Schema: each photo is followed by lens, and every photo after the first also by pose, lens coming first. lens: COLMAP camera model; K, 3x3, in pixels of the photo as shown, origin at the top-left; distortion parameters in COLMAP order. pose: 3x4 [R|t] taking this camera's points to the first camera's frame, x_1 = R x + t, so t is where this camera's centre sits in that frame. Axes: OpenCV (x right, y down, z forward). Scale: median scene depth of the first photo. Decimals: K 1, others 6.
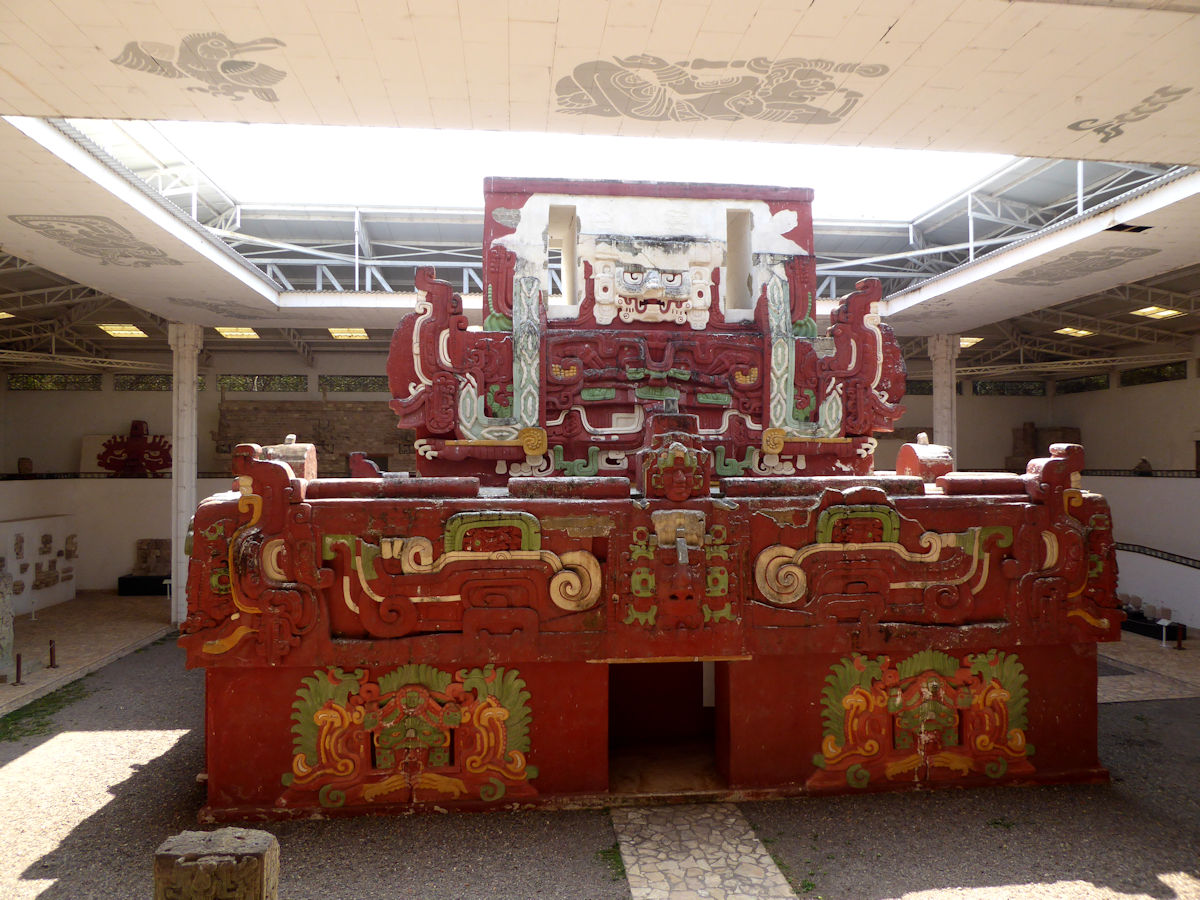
lens RADIAL K [[870.9, 0, 600.0], [0, 870.9, 450.0], [0, 0, 1]] dist [-0.004902, 0.006593]
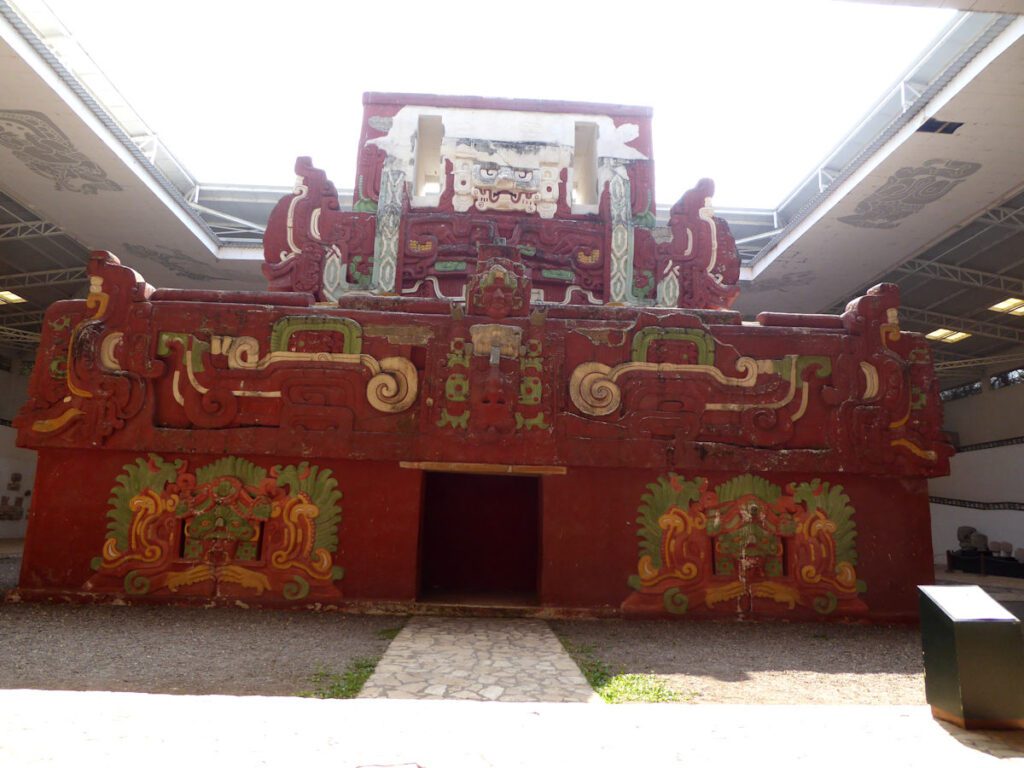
lens RADIAL K [[741.6, 0, 512.0], [0, 741.6, 384.0], [0, 0, 1]] dist [-0.011027, 0.006921]
pose [[0.997167, 0.017814, -0.073074, 0.172751], [-0.031572, 0.980946, -0.191701, 0.304665], [0.068267, 0.193465, 0.978729, 0.140445]]
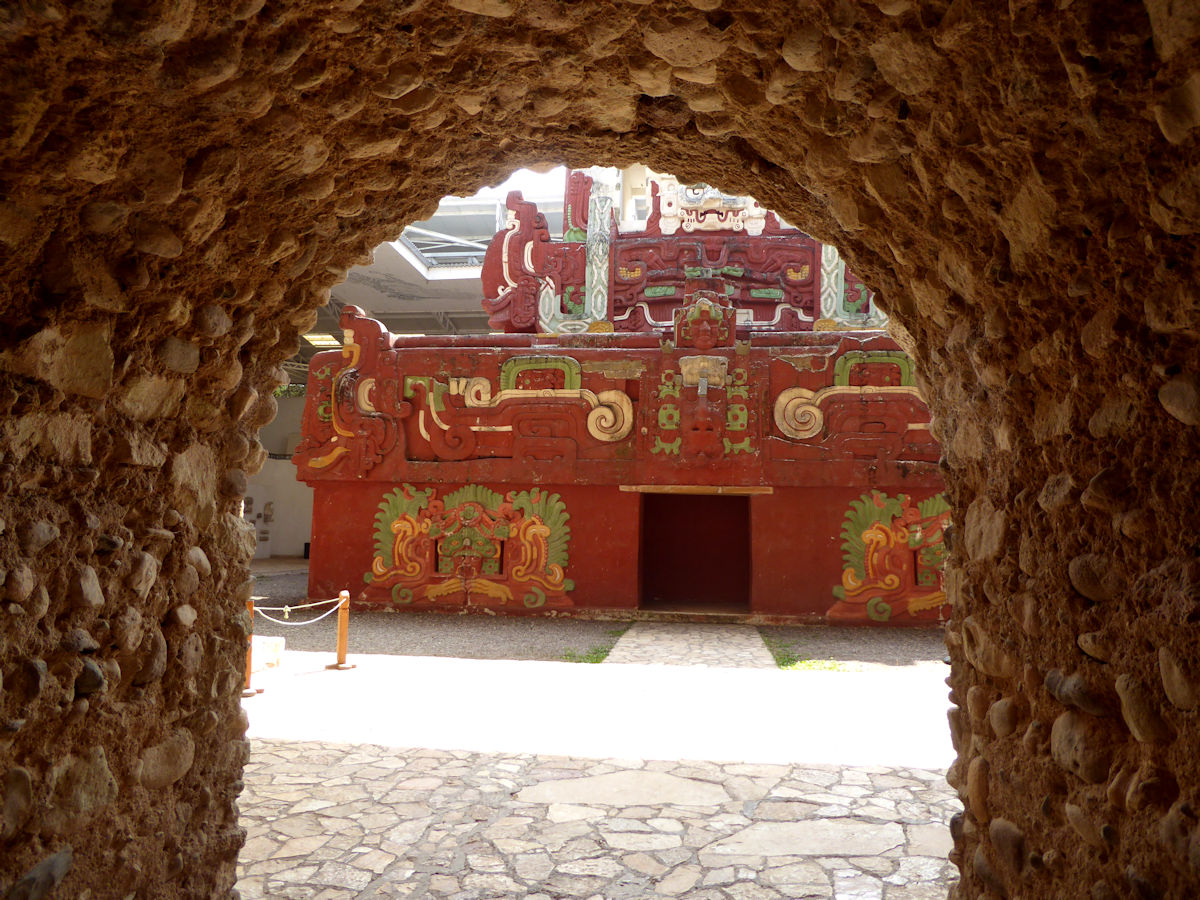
lens RADIAL K [[881.3, 0, 603.3], [0, 881.3, 445.5], [0, 0, 1]] dist [-0.006703, 0.000169]
pose [[0.973136, -0.004795, -0.230179, 0.221414], [-0.020634, 0.993943, -0.107940, 0.303588], [0.229302, 0.109790, 0.967143, -0.109914]]
